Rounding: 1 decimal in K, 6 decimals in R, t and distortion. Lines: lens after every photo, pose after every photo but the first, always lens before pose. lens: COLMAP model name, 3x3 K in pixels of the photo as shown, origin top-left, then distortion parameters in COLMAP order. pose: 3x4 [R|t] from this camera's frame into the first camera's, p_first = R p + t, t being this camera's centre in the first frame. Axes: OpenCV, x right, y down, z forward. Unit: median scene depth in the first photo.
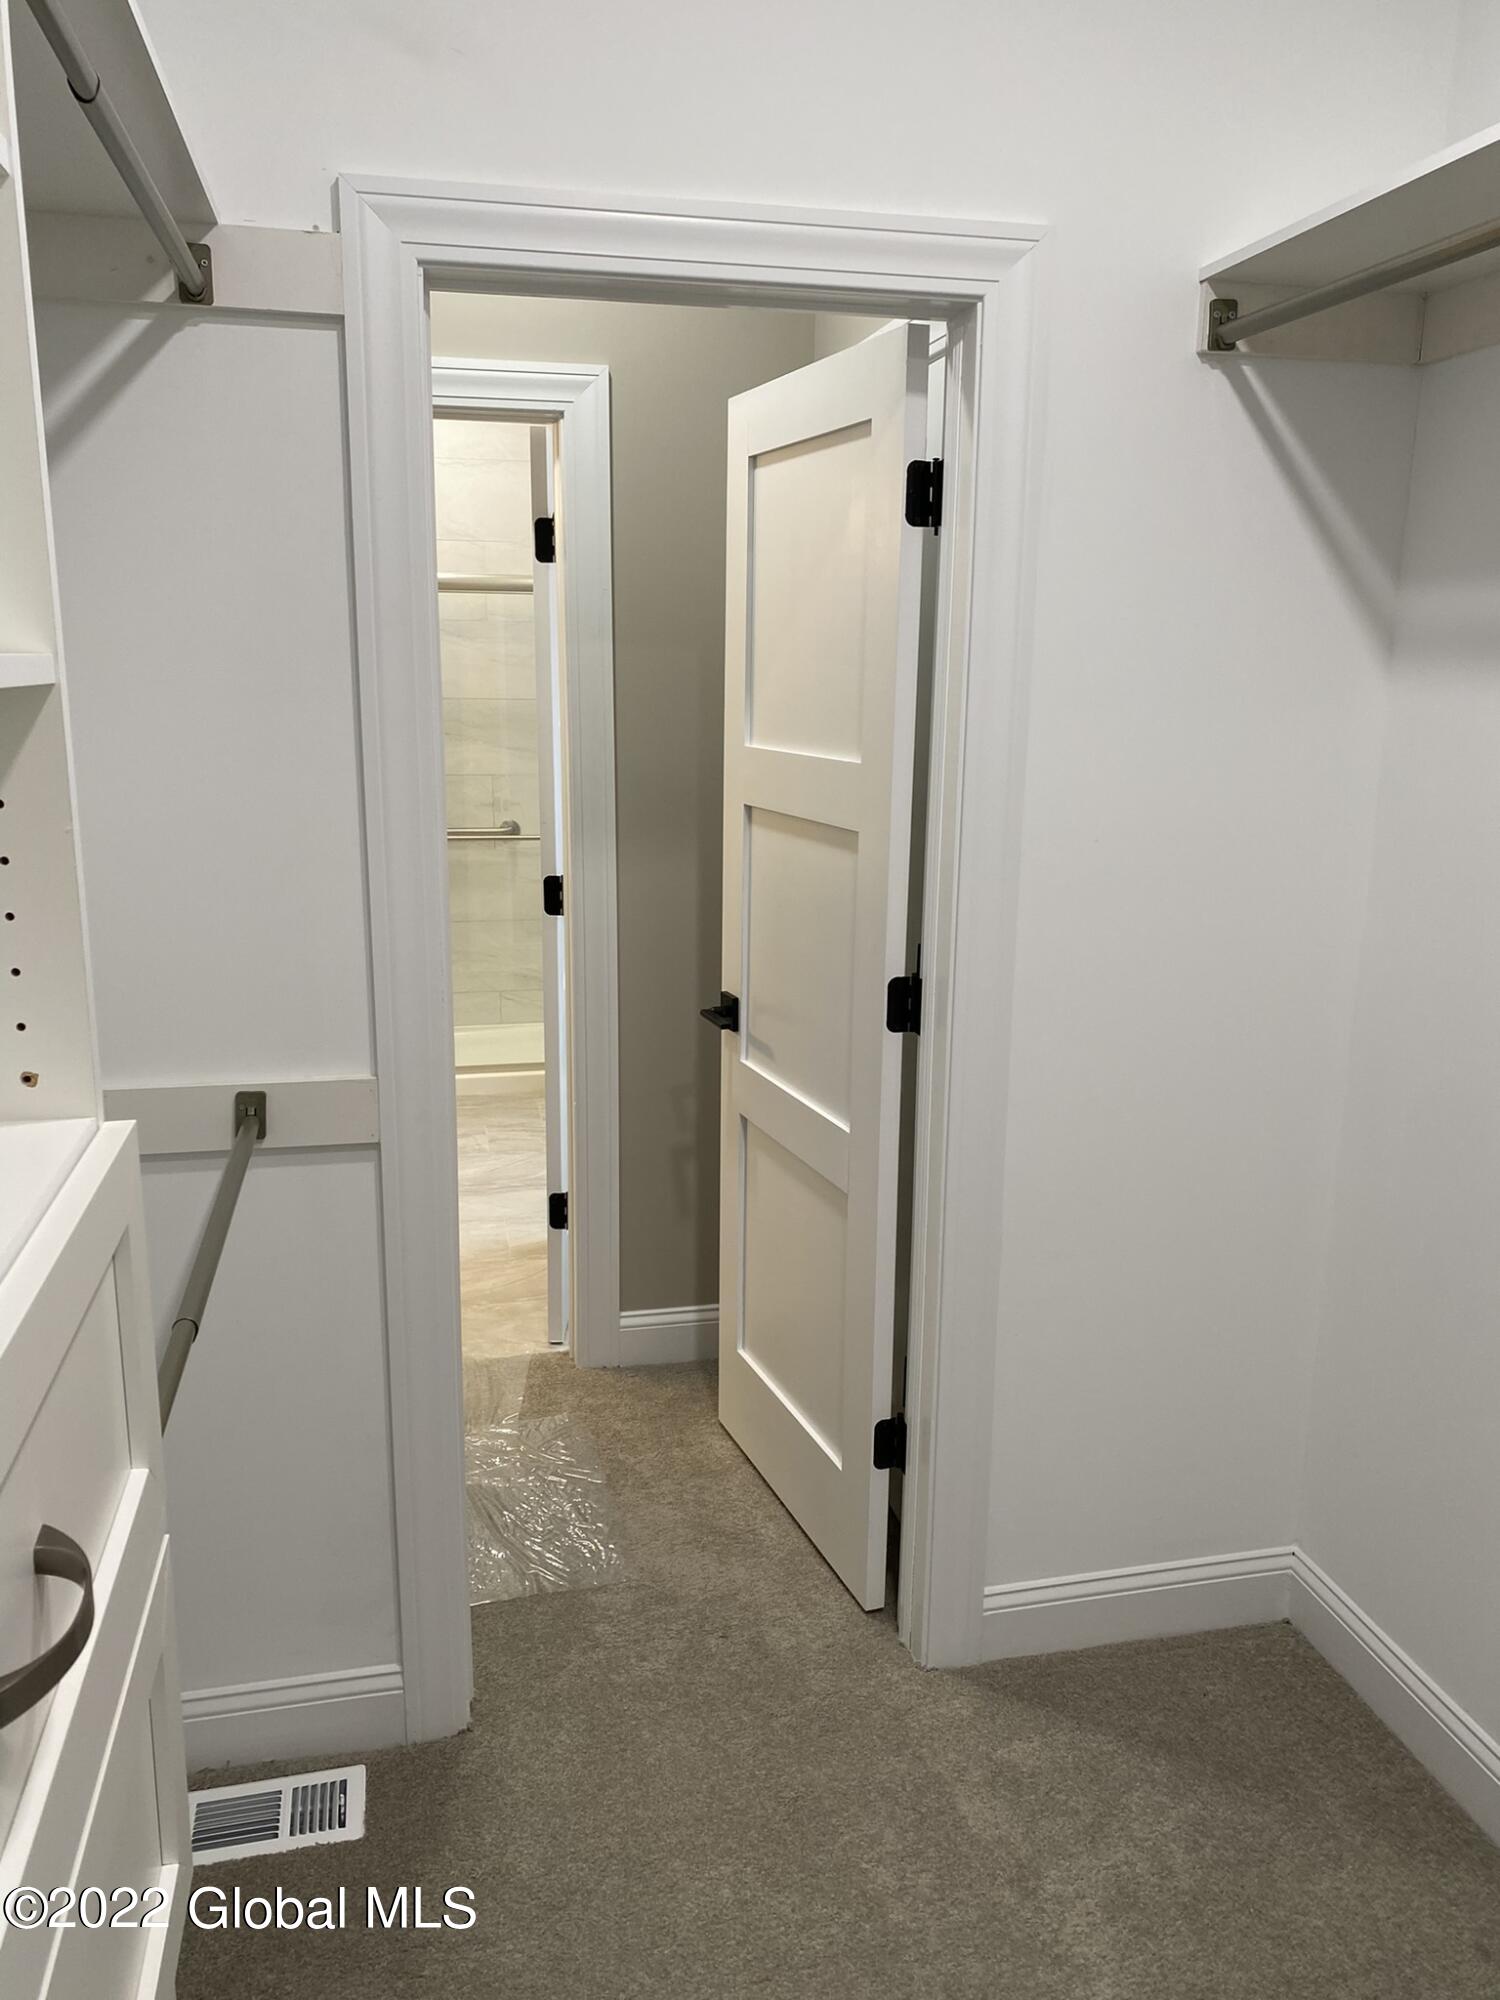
lens RADIAL K [[1515.0, 0, 750.0], [0, 1515.0, 1000.0], [0, 0, 1]] dist [0.145616, -0.249715]
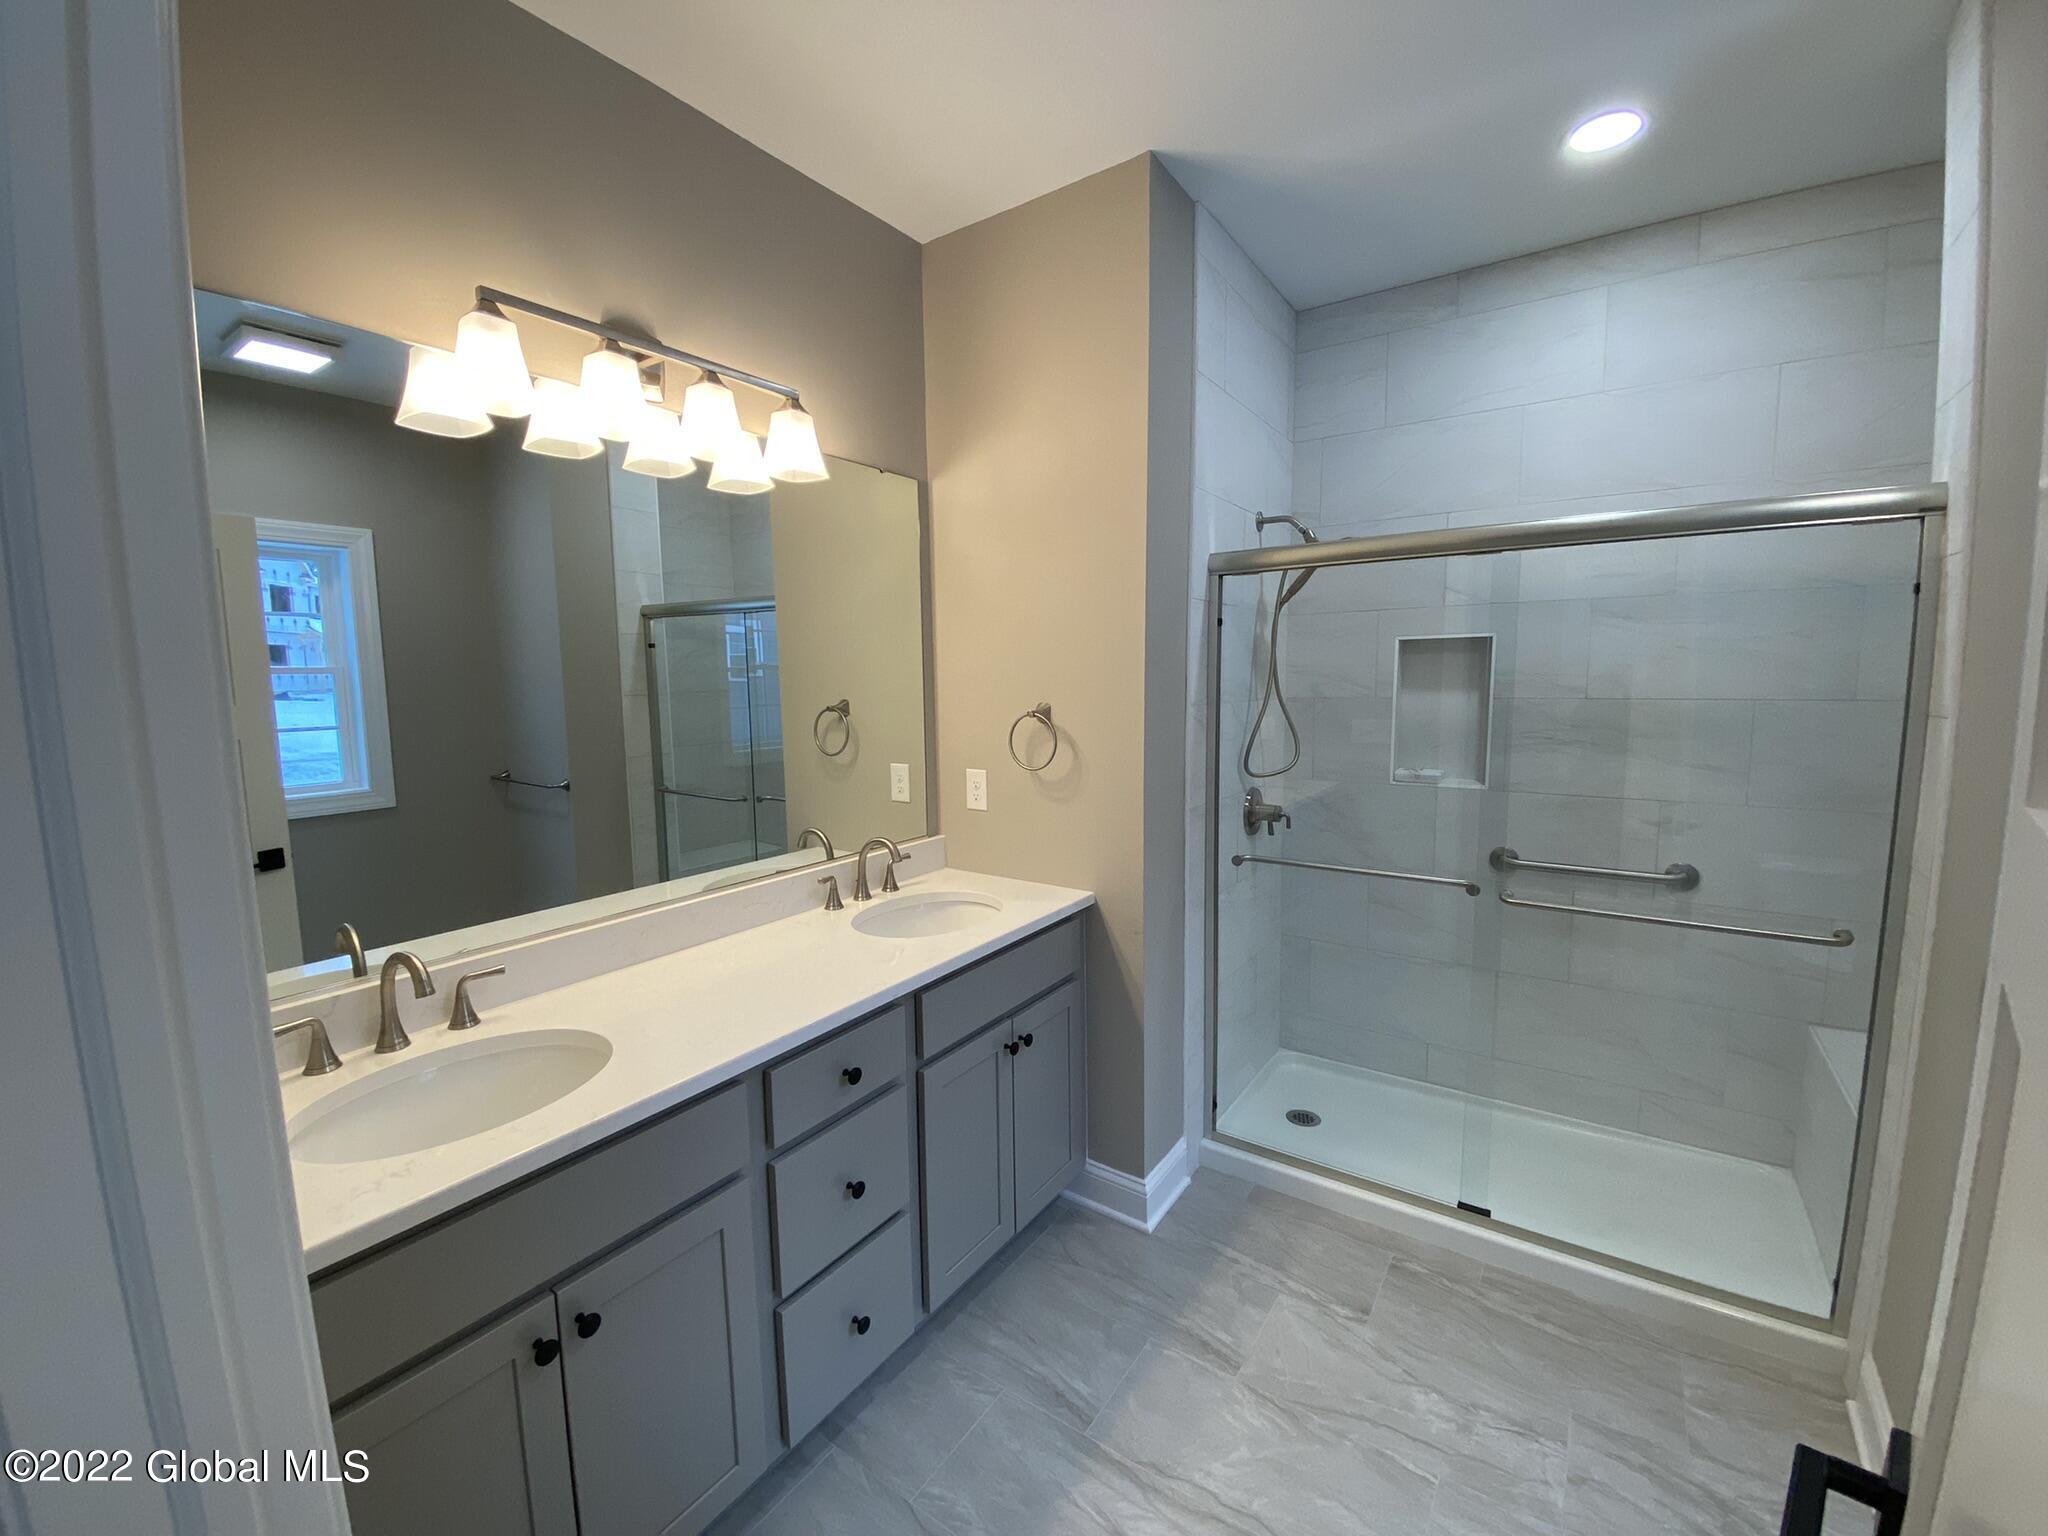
lens RADIAL K [[826.7, 0, 1031.6], [0, 826.7, 770.3], [0, 0, 1]] dist [0.025720, -0.021361]
pose [[0.679602, 0.066309, -0.730578, -0.082980], [-0.137575, 0.989757, -0.038144, -0.105230], [0.720565, 0.126432, 0.681763, 0.509299]]
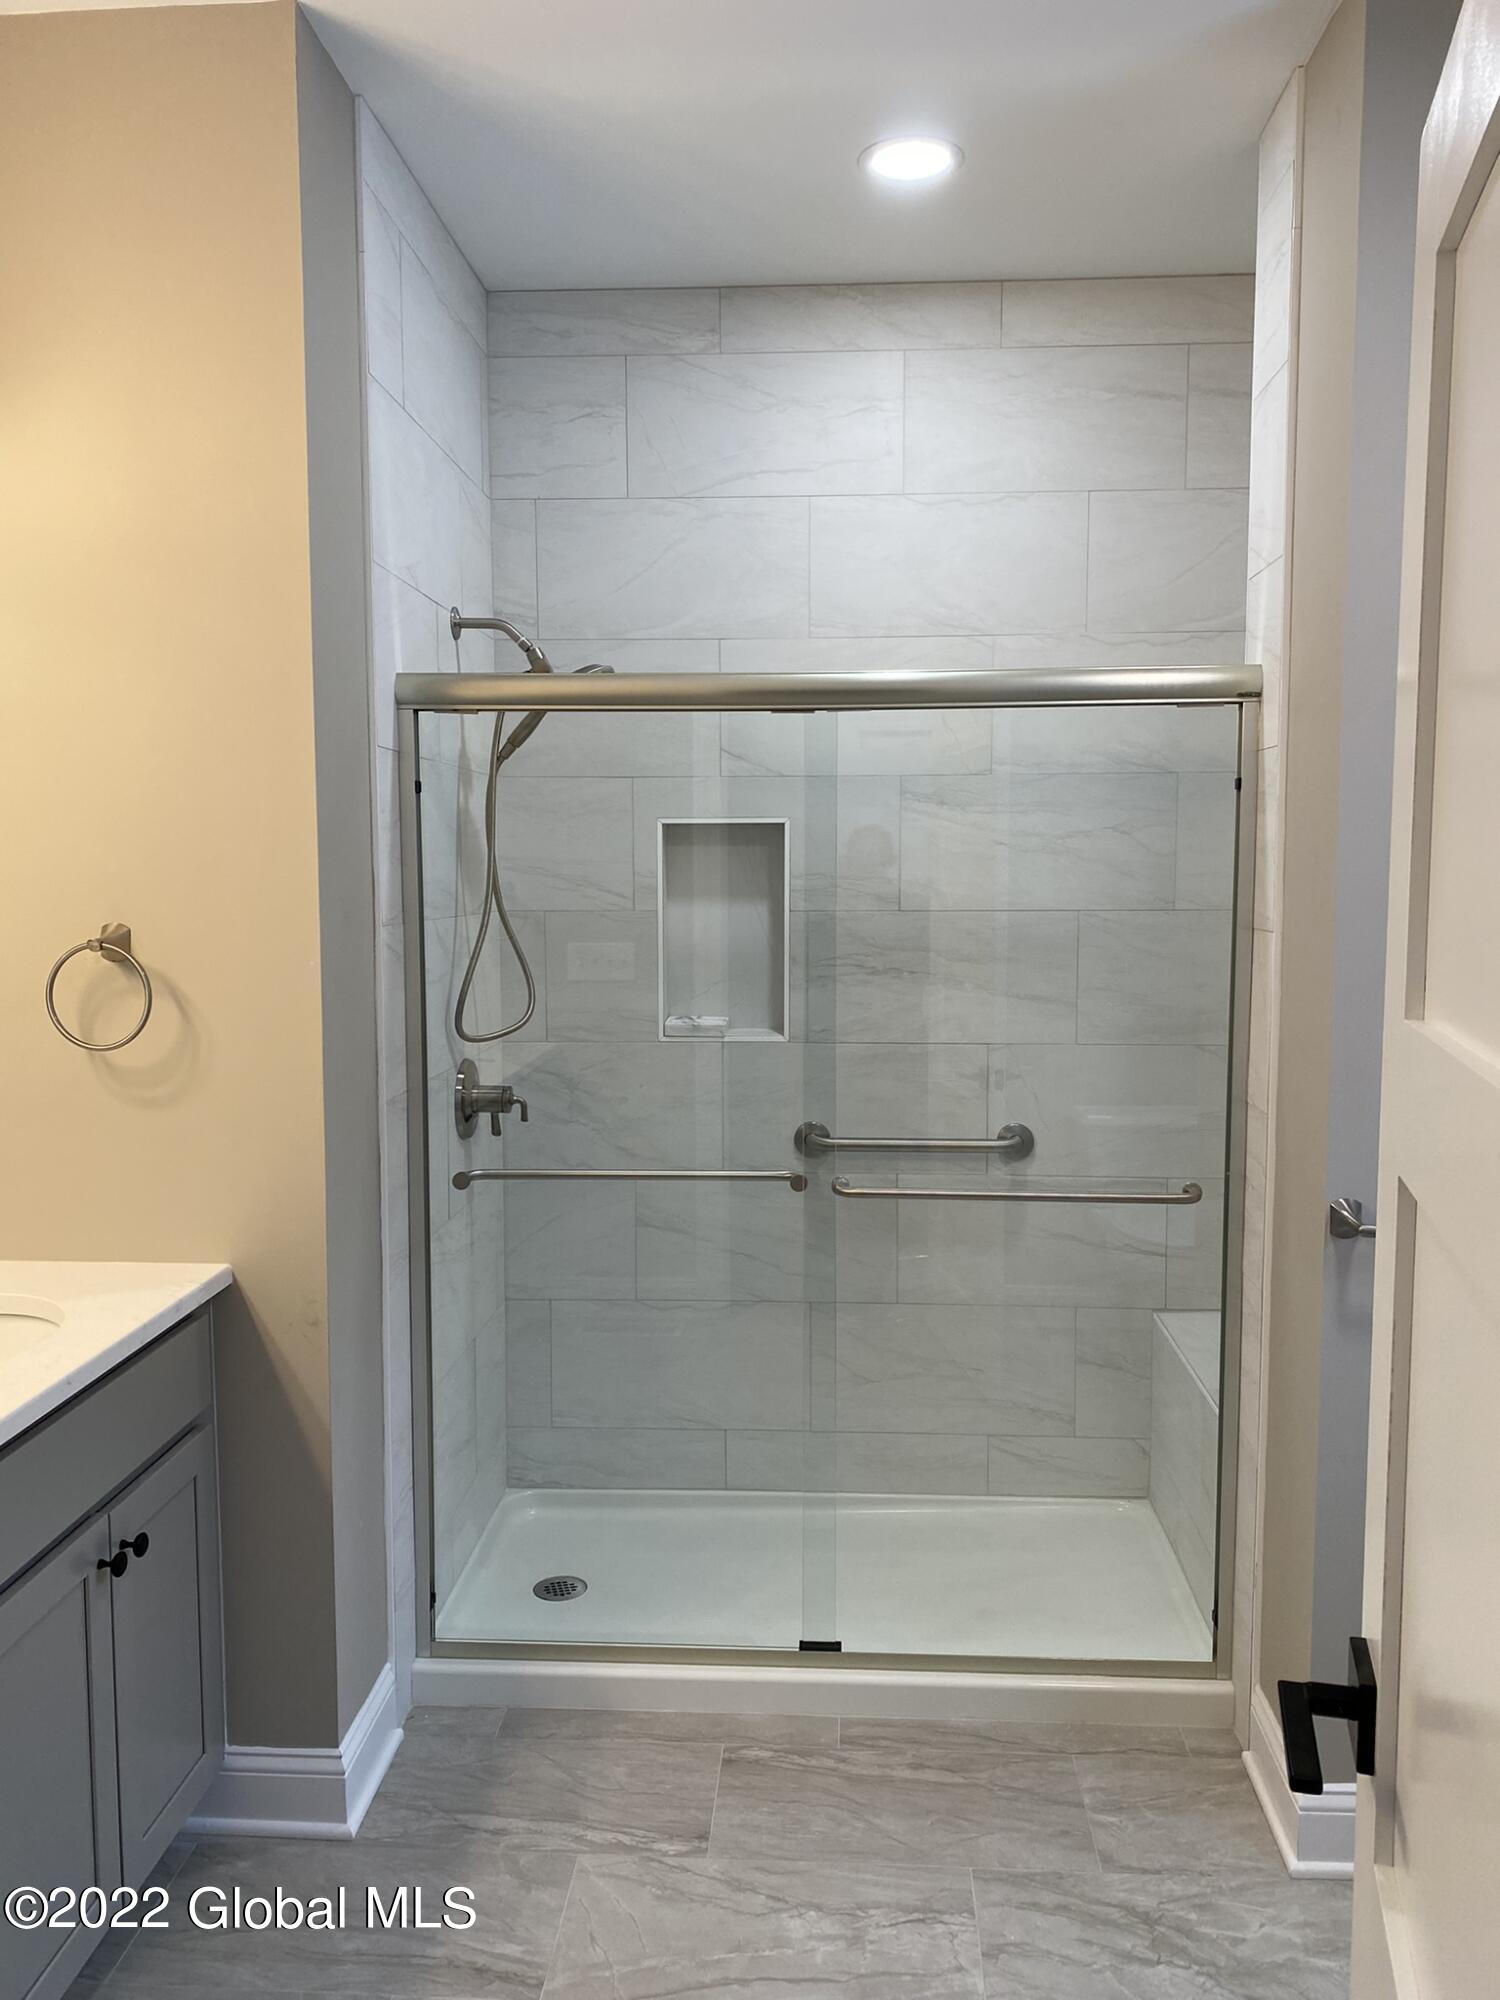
lens RADIAL K [[1517.8, 0, 750.0], [0, 1517.8, 1000.0], [0, 0, 1]] dist [0.021917, -0.008233]
pose [[0.960657, 0.017492, -0.277185, -0.100012], [-0.049799, 0.992689, -0.109947, -0.098949], [0.273236, 0.119425, 0.954505, 0.451823]]
